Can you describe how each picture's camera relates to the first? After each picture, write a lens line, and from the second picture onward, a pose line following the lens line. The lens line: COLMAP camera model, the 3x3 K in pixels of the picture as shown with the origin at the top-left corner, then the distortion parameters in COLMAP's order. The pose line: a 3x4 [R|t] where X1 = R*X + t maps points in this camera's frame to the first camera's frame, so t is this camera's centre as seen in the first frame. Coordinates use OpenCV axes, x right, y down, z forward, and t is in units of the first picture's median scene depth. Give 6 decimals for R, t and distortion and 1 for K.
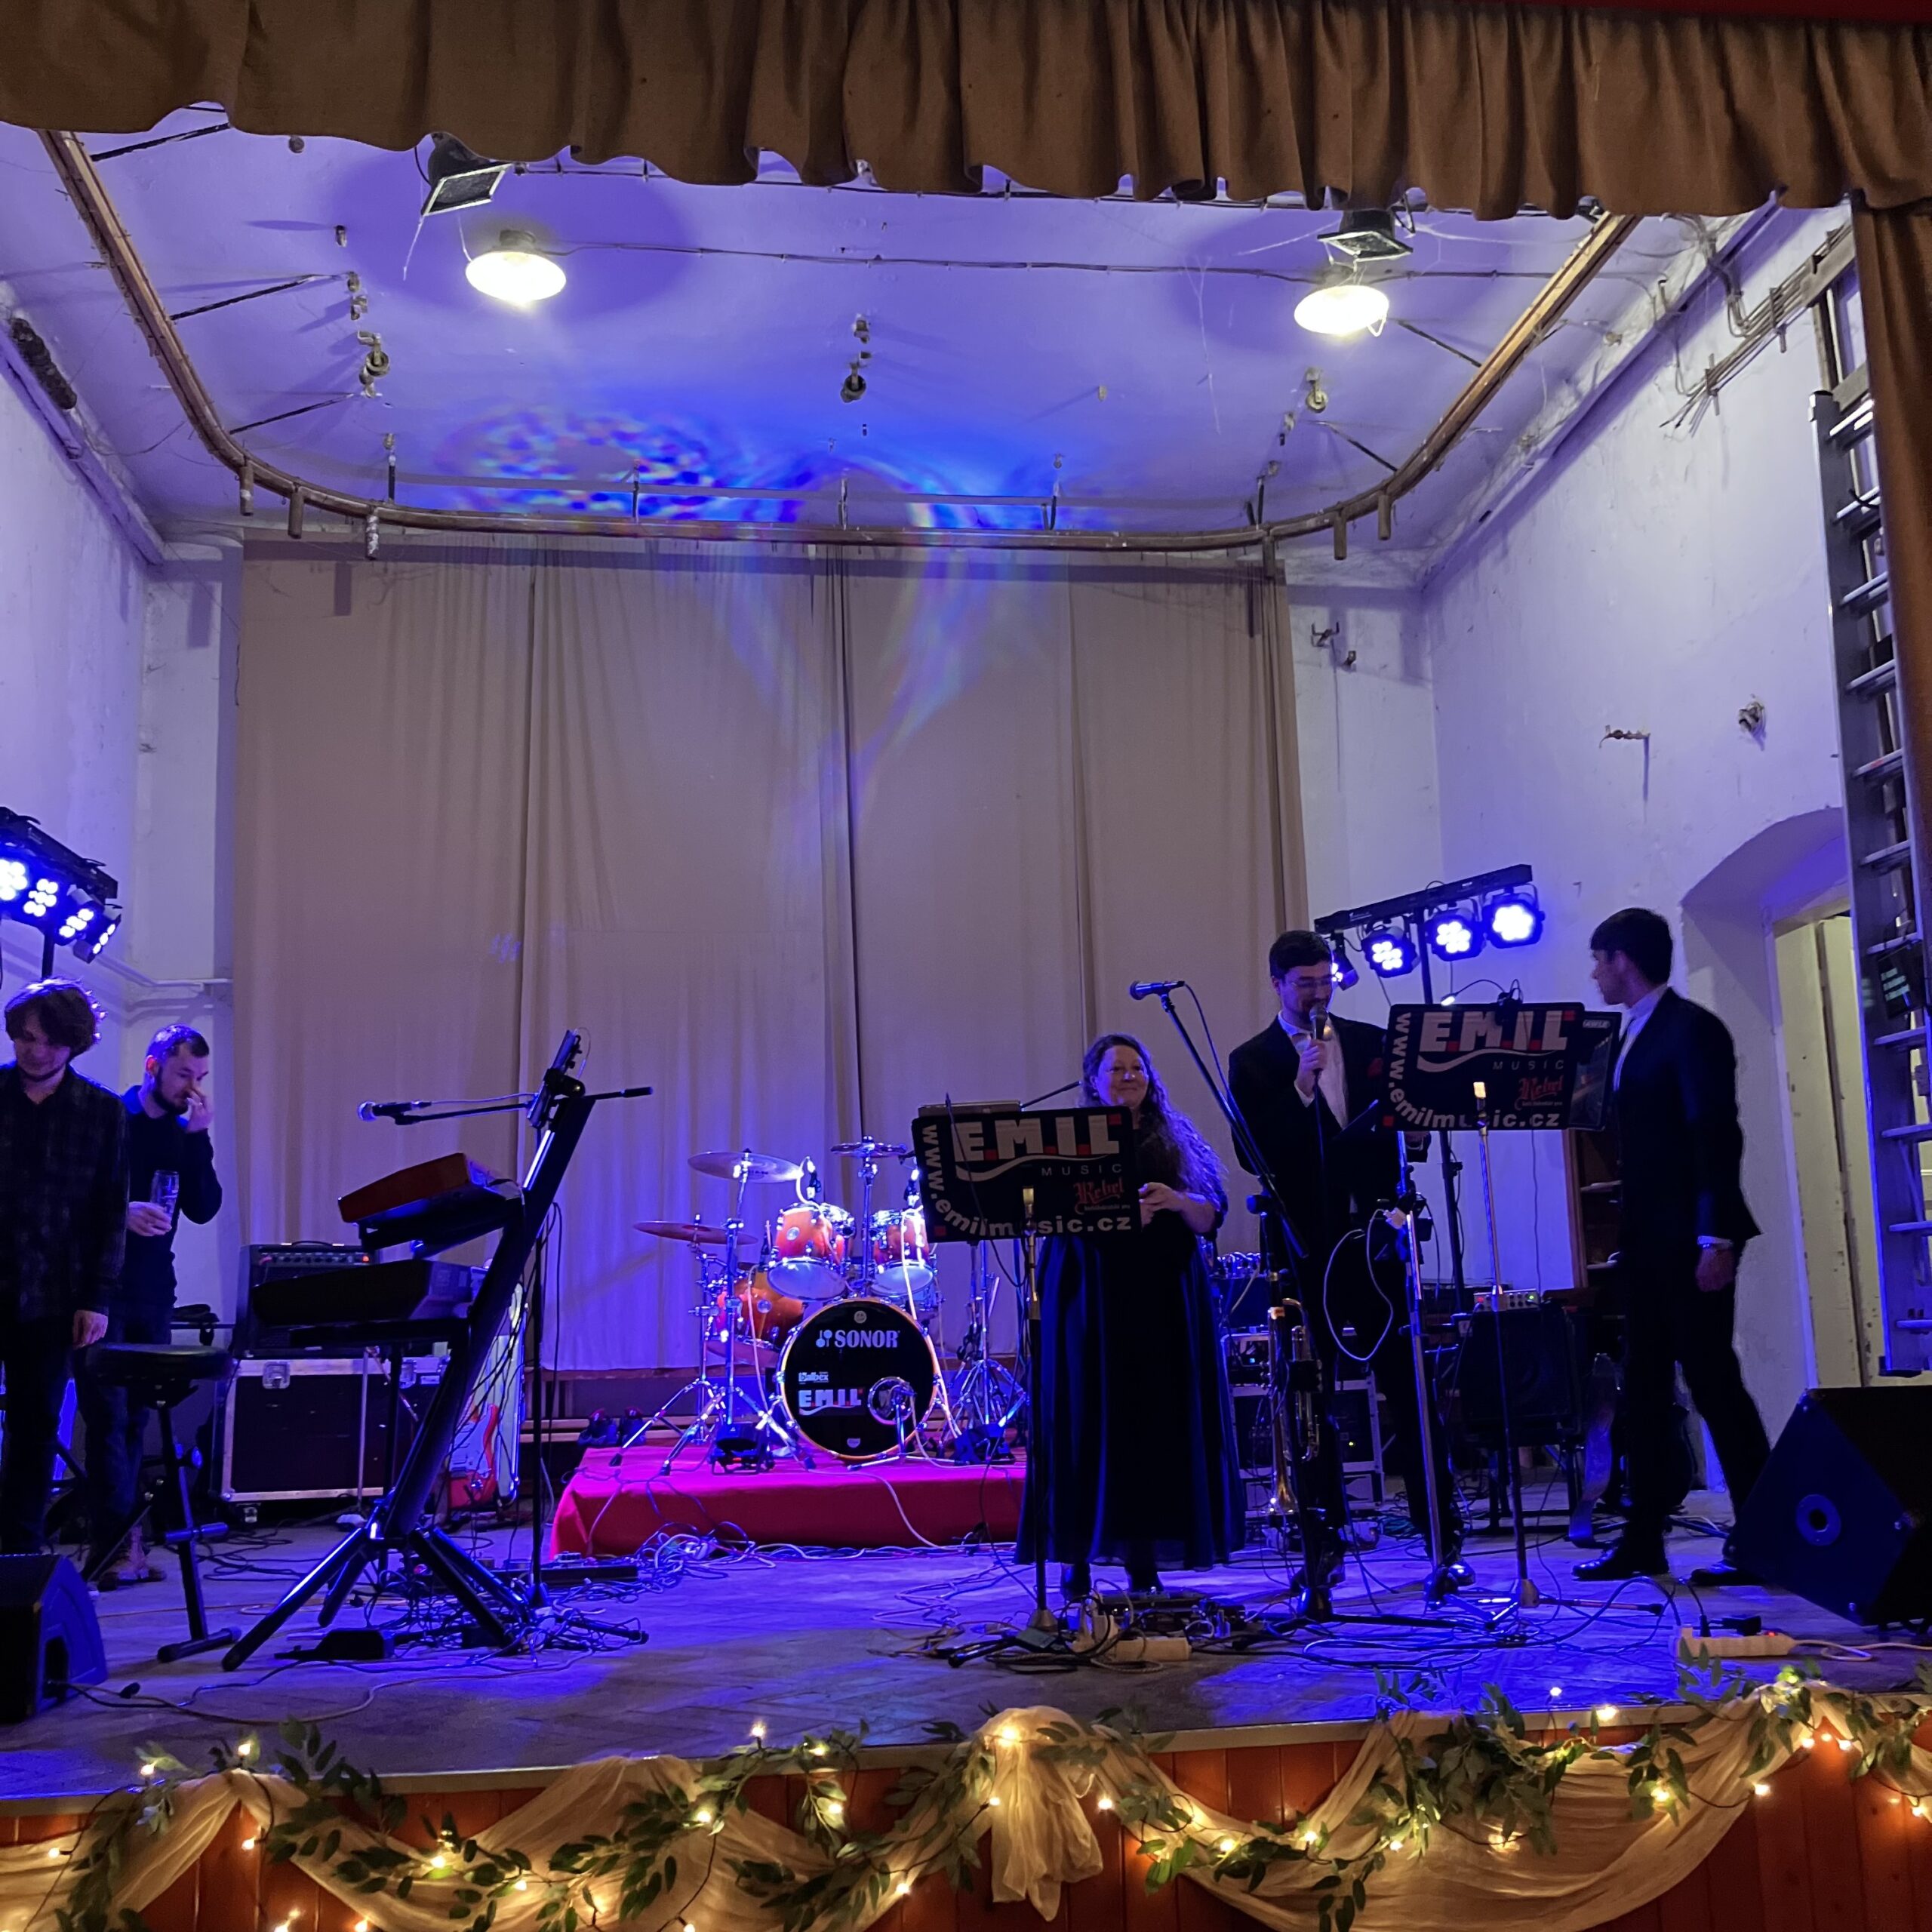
lens RADIAL K [[2059.9, 0, 966.0], [0, 2059.9, 966.0], [0, 0, 1]] dist [0.004376, -0.004588]
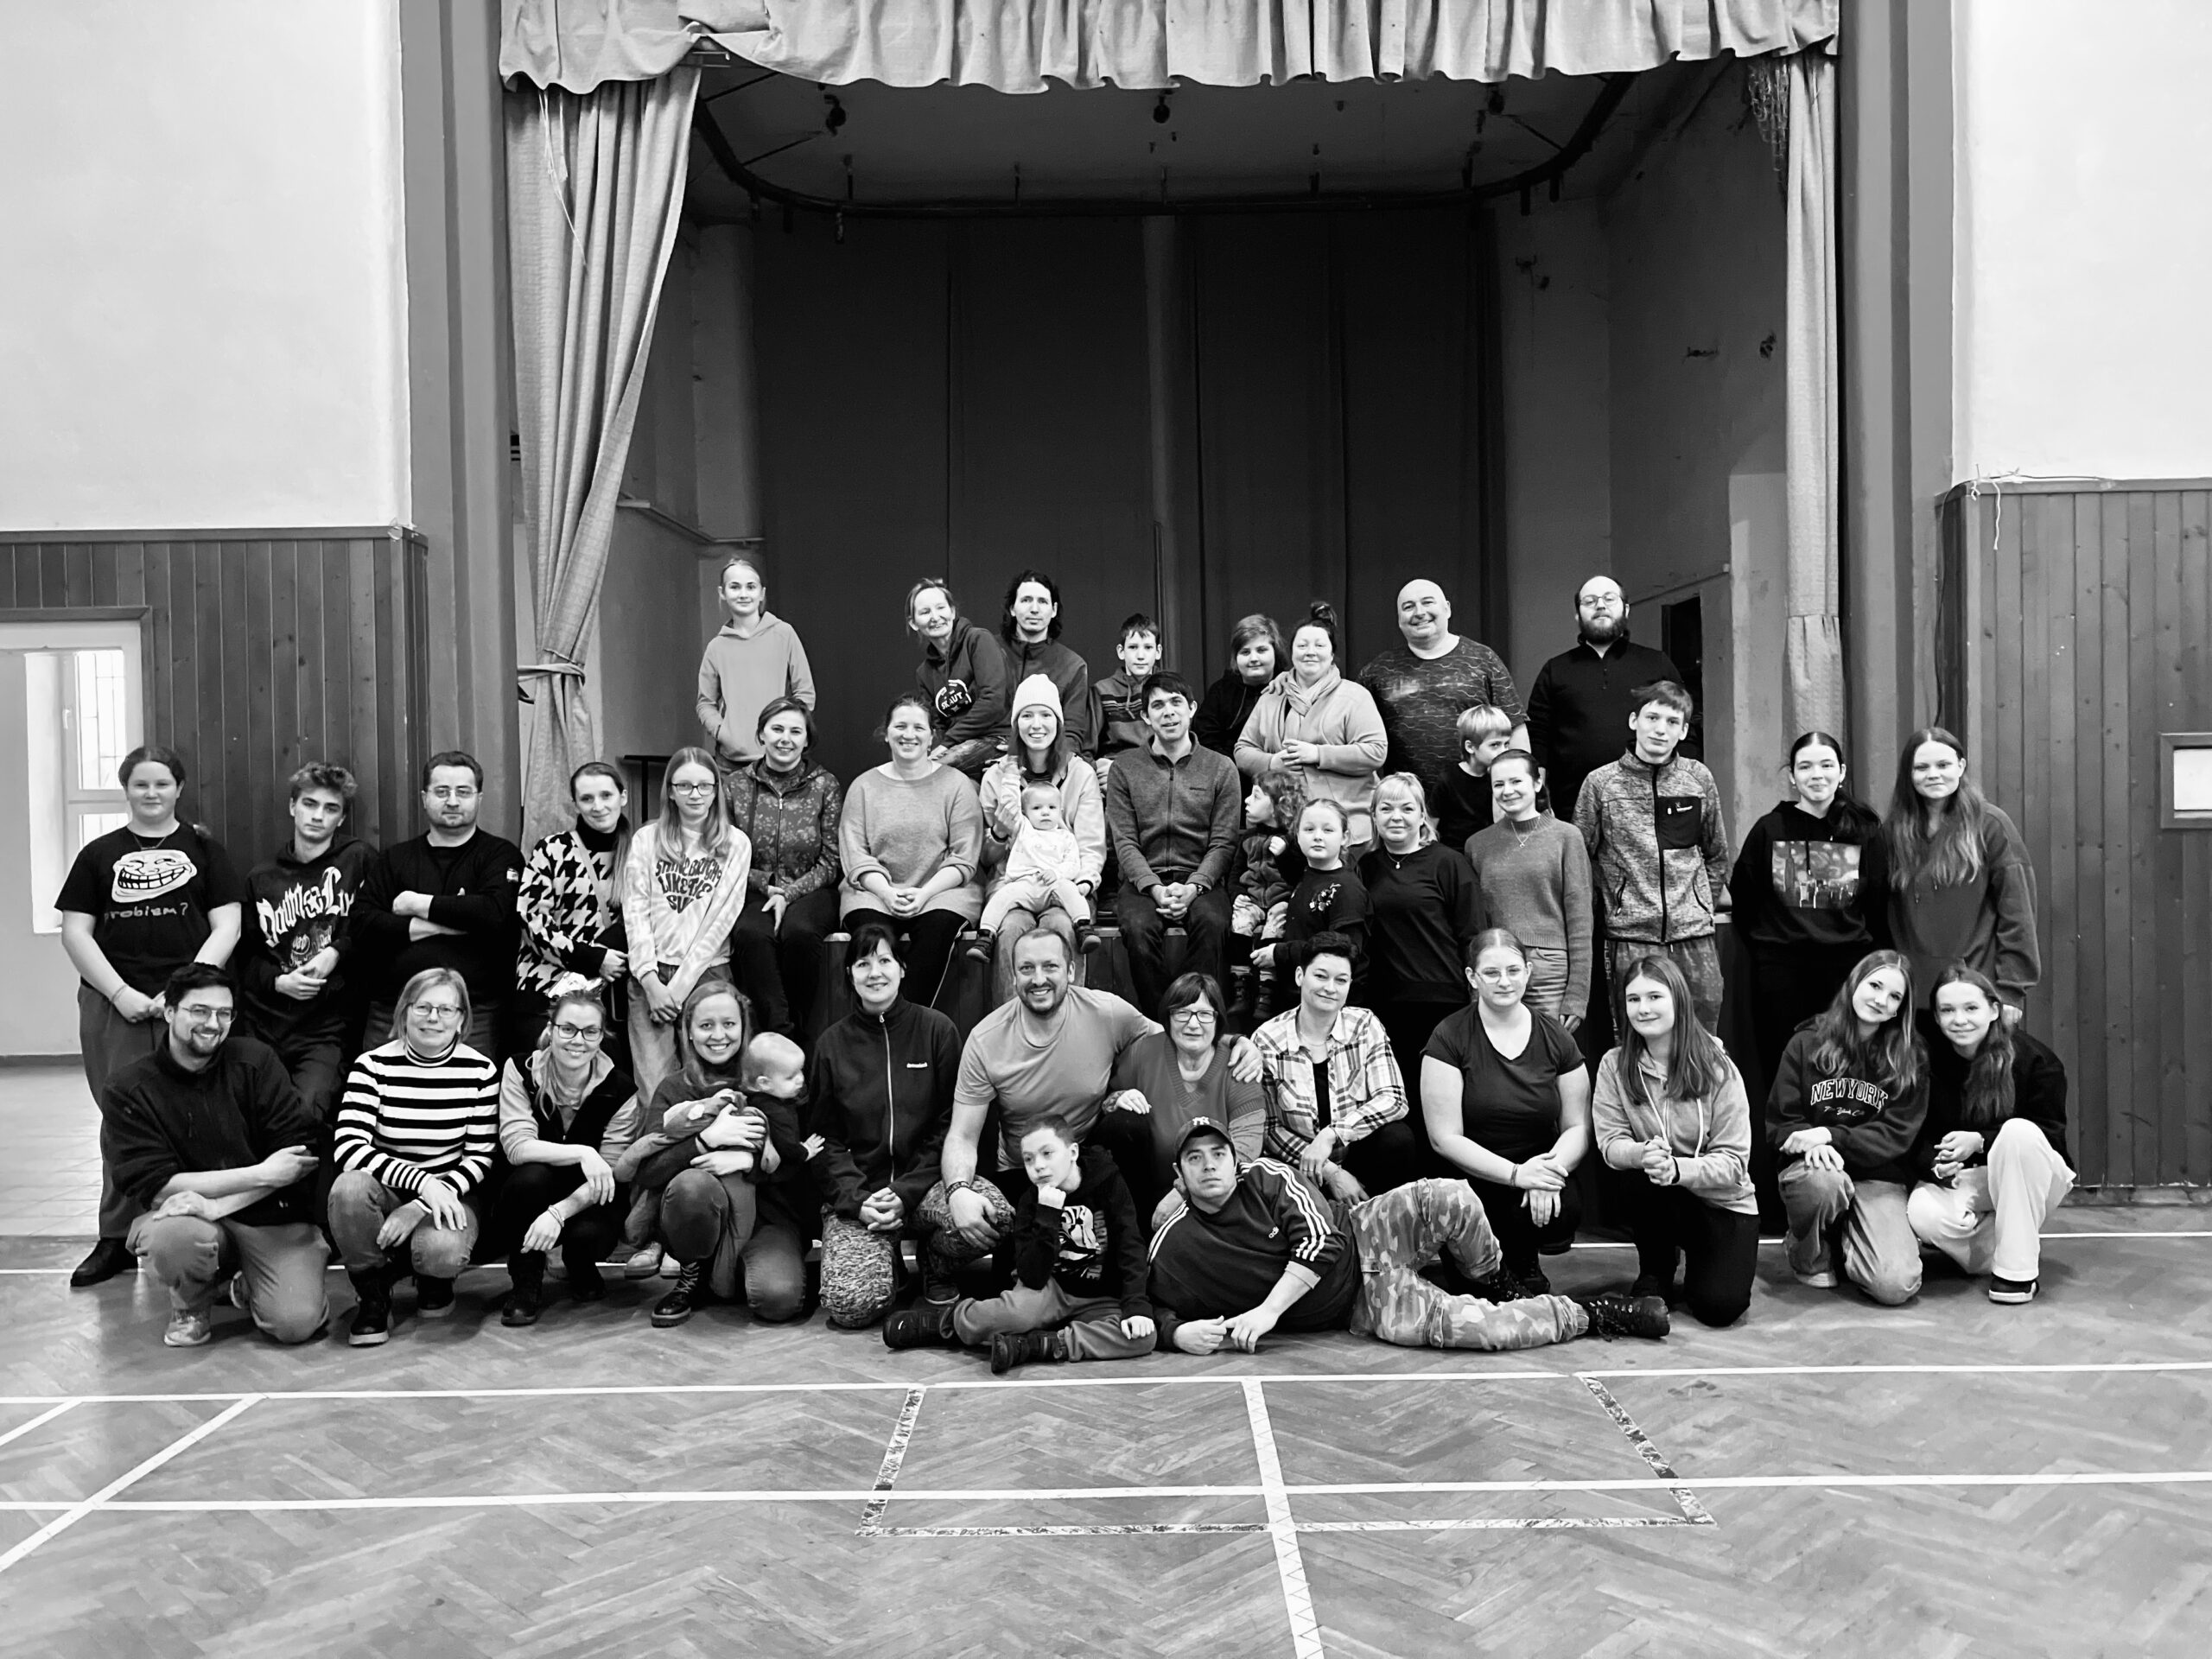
lens RADIAL K [[1853.9, 0, 1106.0], [0, 1853.9, 829.5], [0, 0, 1]] dist [0.018325, 0.001304]
pose [[0.989199, 0.009850, -0.146249, 0.094979], [0.017456, 0.982723, 0.184255, -0.029602], [0.145537, -0.184818, 0.971937, -0.328689]]
